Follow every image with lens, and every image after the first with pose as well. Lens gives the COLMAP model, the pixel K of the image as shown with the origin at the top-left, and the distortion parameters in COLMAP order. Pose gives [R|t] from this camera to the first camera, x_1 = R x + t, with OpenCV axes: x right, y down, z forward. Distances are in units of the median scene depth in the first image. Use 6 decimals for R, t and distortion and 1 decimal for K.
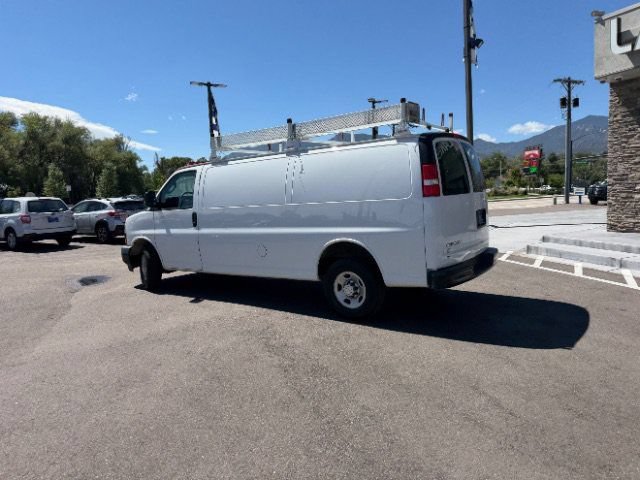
lens RADIAL K [[458.4, 0, 320.3], [0, 458.4, 243.8], [0, 0, 1]] dist [0.008291, -0.004118]
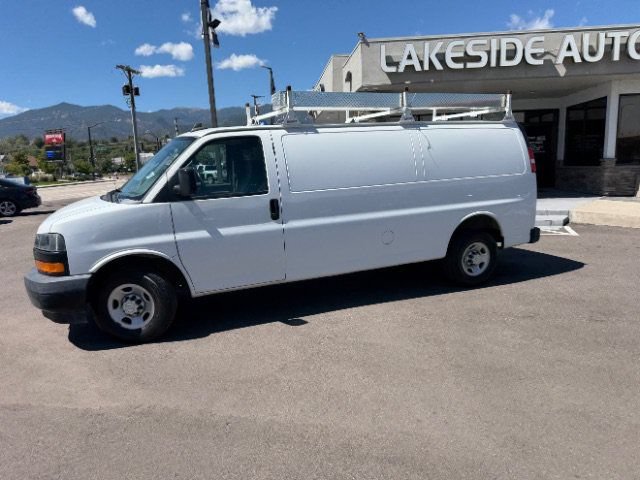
lens RADIAL K [[457.0, 0, 320.0], [0, 457.0, 240.0], [0, 0, 1]] dist [0.016132, -0.016039]
pose [[0.524147, -0.120923, 0.842999, -0.824276], [0.103911, 0.991553, 0.077624, -0.053363], [-0.845265, 0.046911, 0.532285, 0.580205]]
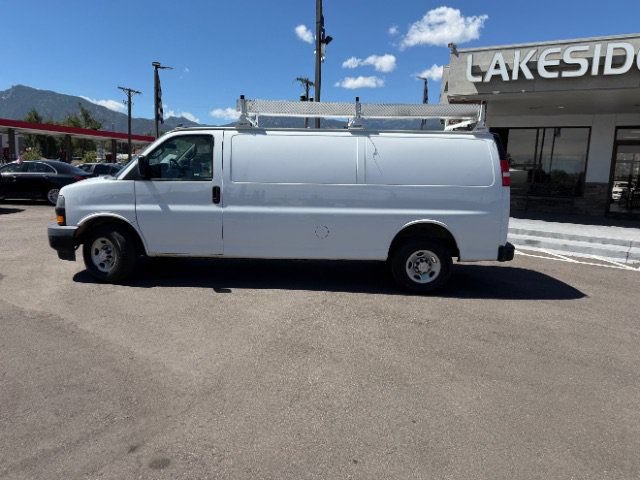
lens RADIAL K [[457.0, 0, 320.0], [0, 457.0, 240.0], [0, 0, 1]] dist [0.016132, -0.016039]
pose [[0.810785, -0.017916, 0.585069, -0.613242], [-0.005320, 0.999265, 0.037973, -0.003003], [-0.585319, -0.033900, 0.810094, 0.207144]]
